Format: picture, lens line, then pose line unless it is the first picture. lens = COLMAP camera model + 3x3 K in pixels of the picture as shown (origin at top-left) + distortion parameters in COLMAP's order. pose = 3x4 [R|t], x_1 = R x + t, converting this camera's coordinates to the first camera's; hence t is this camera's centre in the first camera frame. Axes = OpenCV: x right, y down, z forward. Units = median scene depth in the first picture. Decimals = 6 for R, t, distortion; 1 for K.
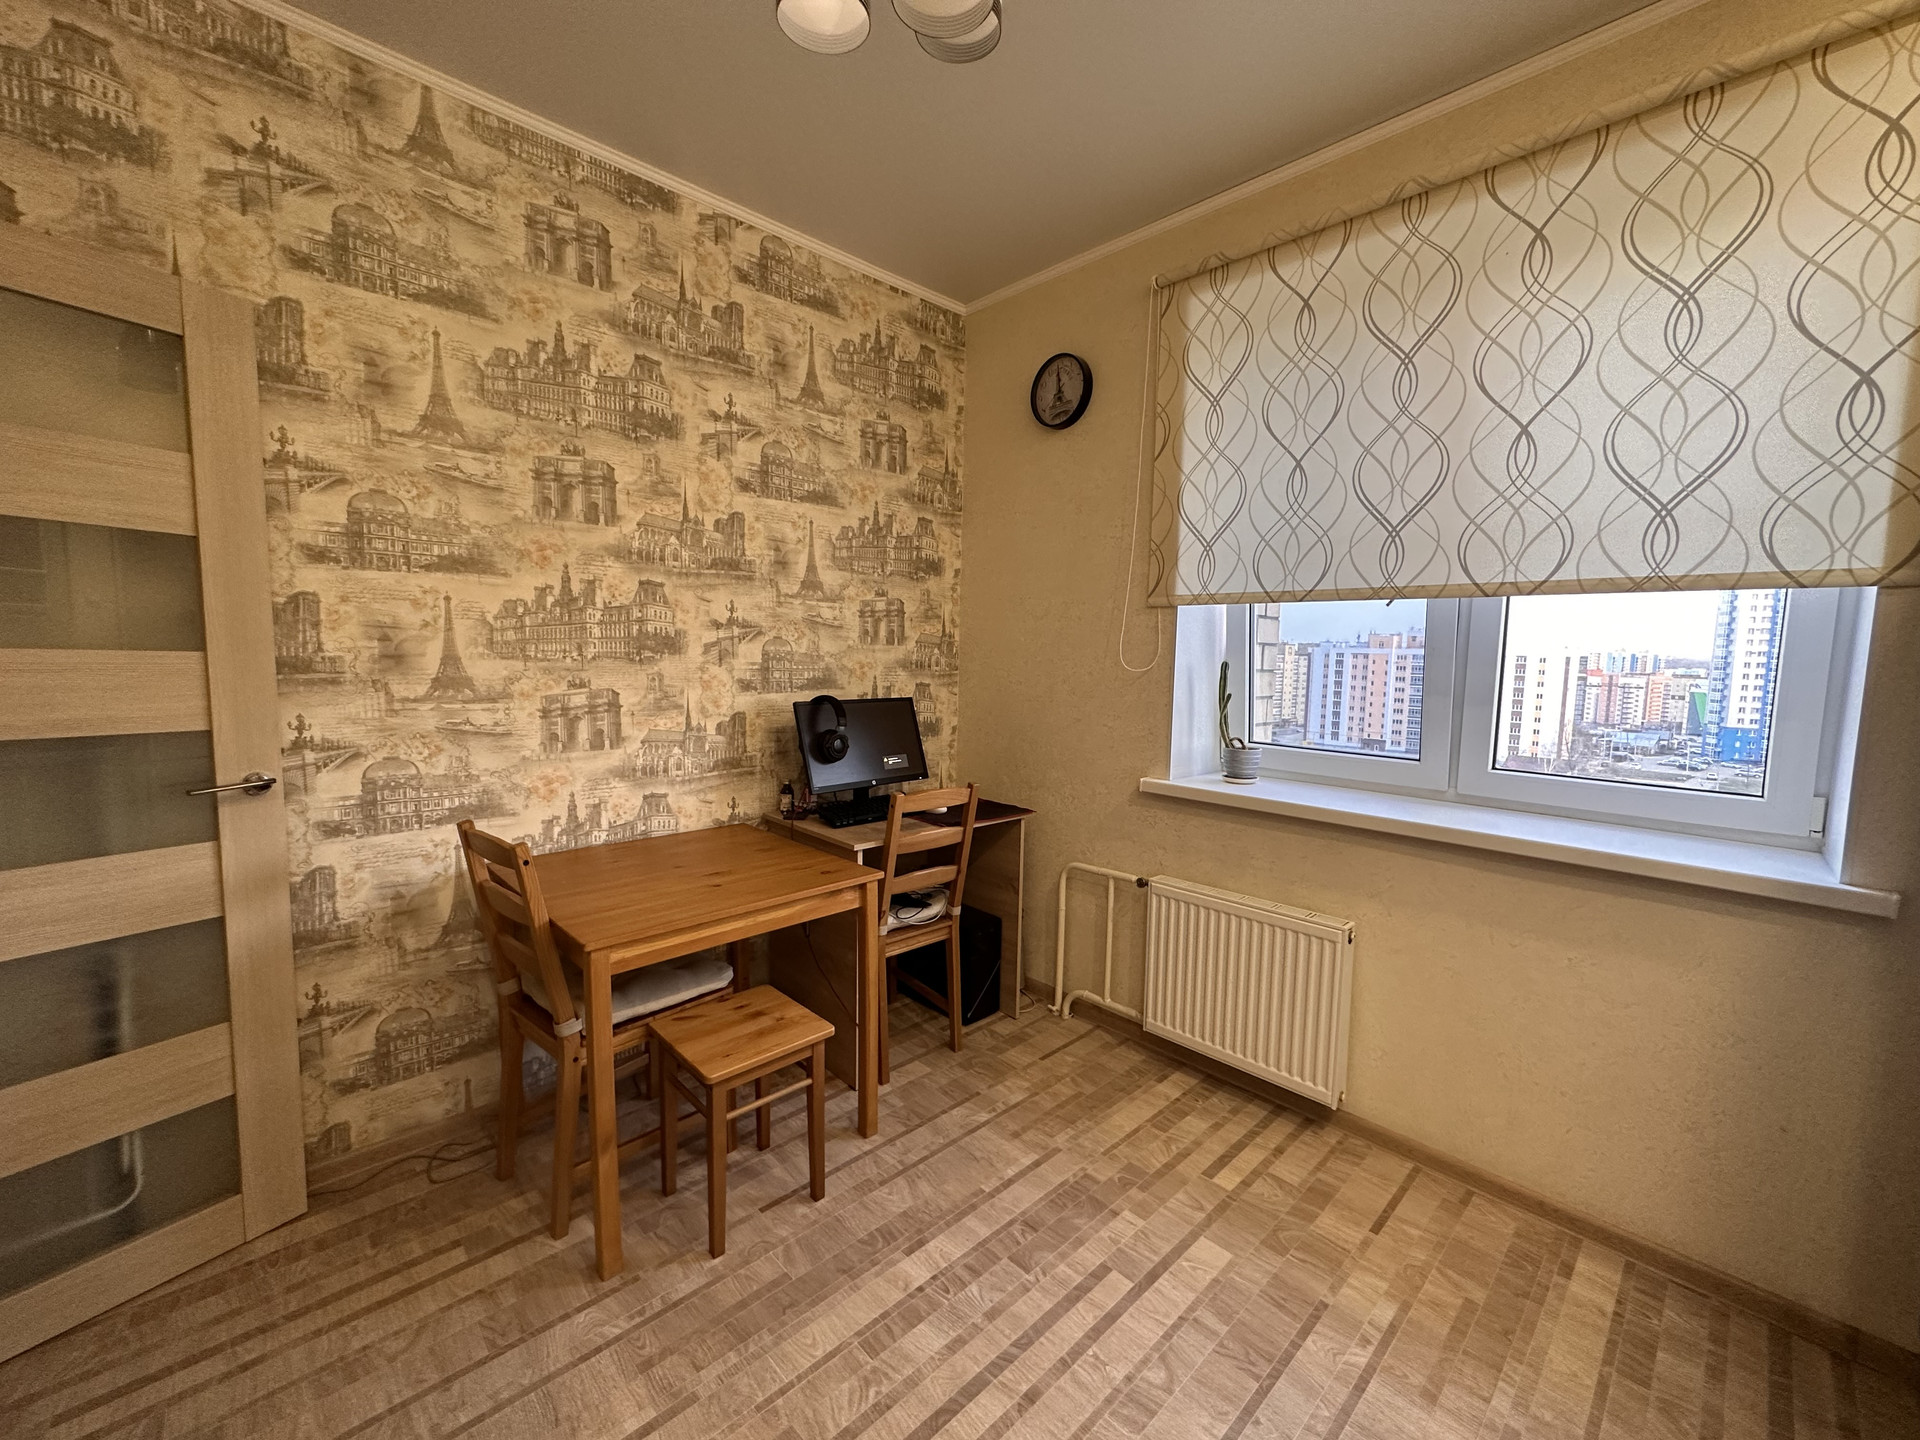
lens RADIAL K [[766.0, 0, 961.0], [0, 766.0, 718.9], [0, 0, 1]] dist [-0.004818, 0.001290]
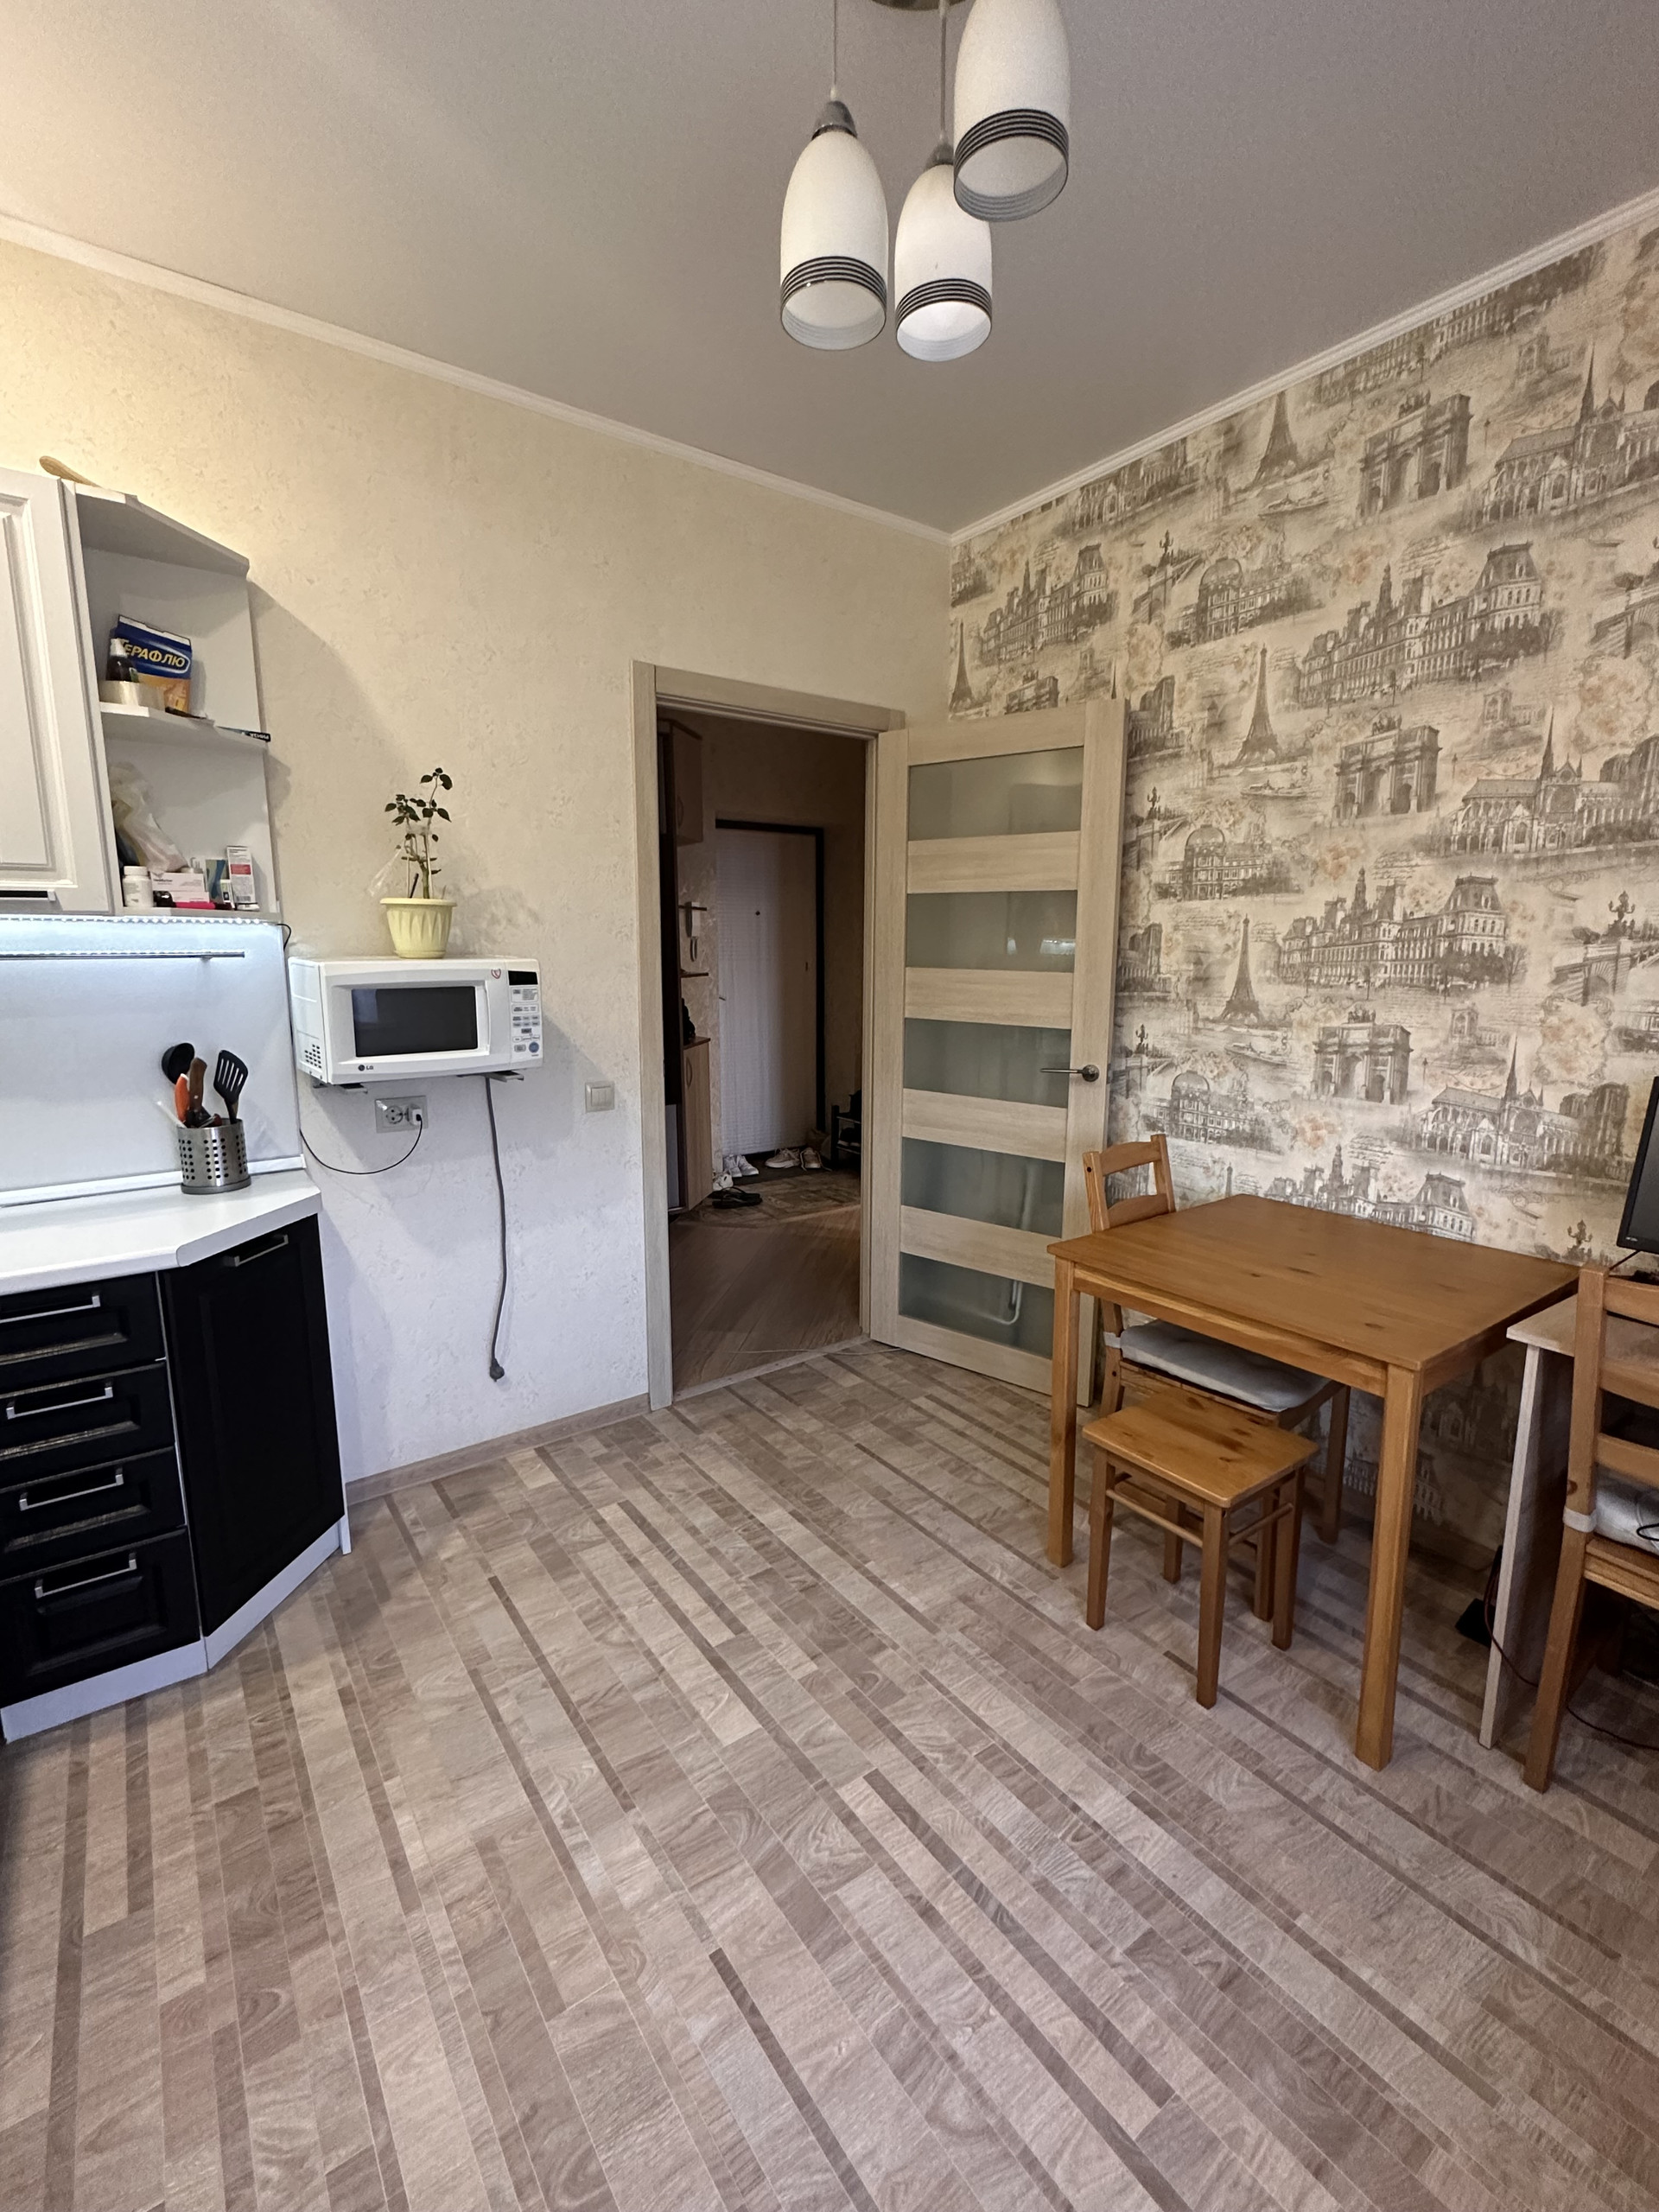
lens RADIAL K [[987.2, 0, 825.2], [0, 987.2, 1103.4], [0, 0, 1]] dist [-0.001946, -0.000127]
pose [[-0.144006, 0.140814, -0.979507, 0.670648], [-0.091147, 0.983729, 0.154821, -0.069960], [0.985370, 0.111574, -0.128828, 0.620369]]
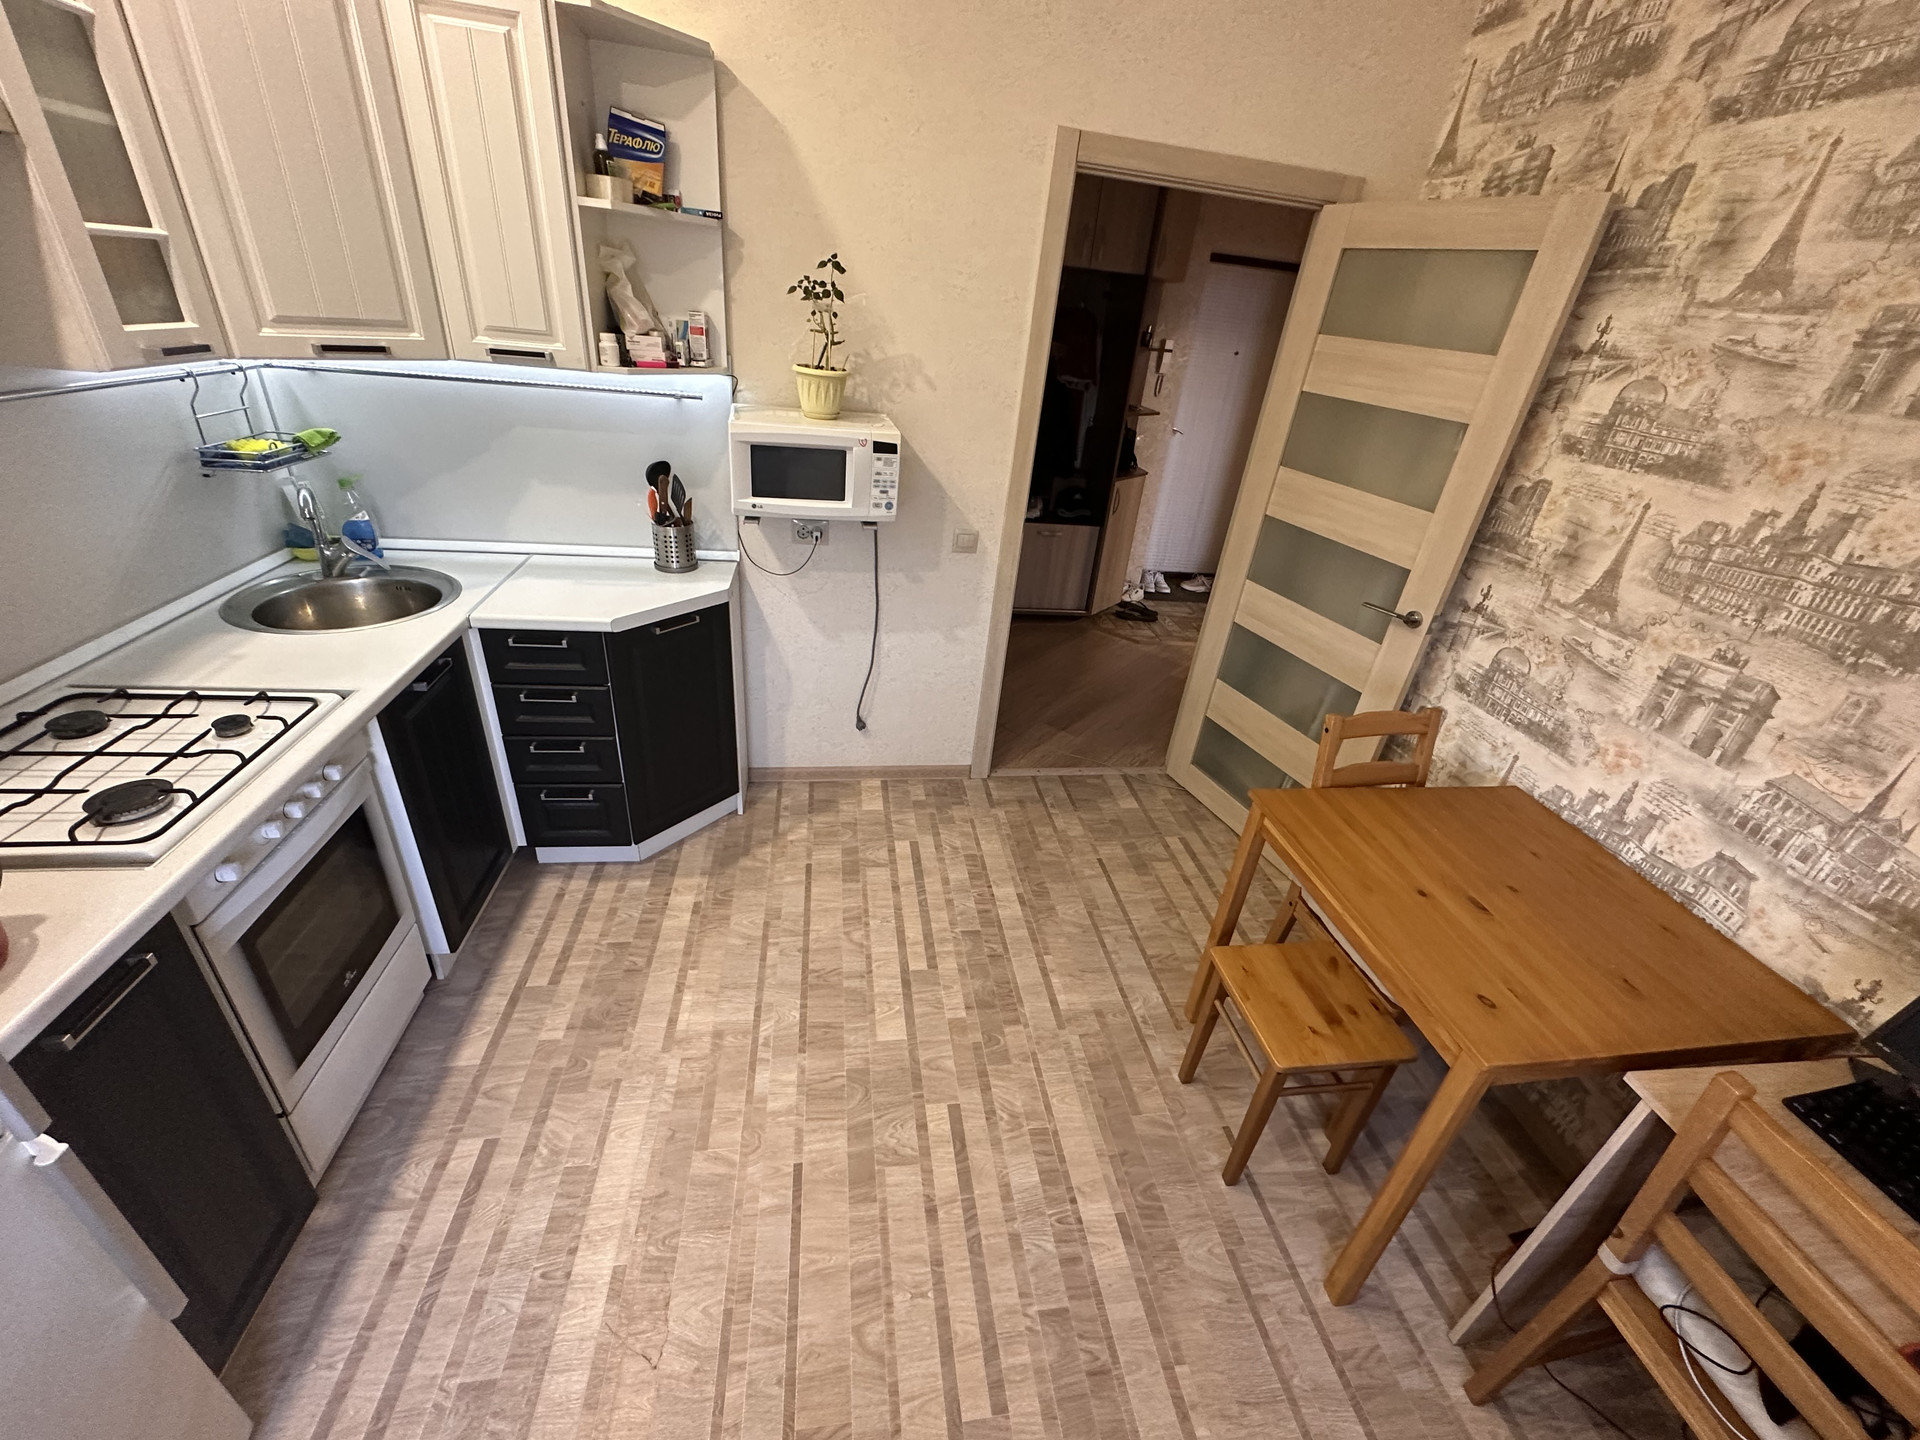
lens RADIAL K [[766.0, 0, 961.0], [0, 766.0, 718.9], [0, 0, 1]] dist [-0.004818, 0.001290]
pose [[-0.569796, 0.325718, -0.754480, 0.469930], [-0.182822, 0.844847, 0.502801, -0.235309], [0.801192, 0.424430, -0.421842, 0.805952]]
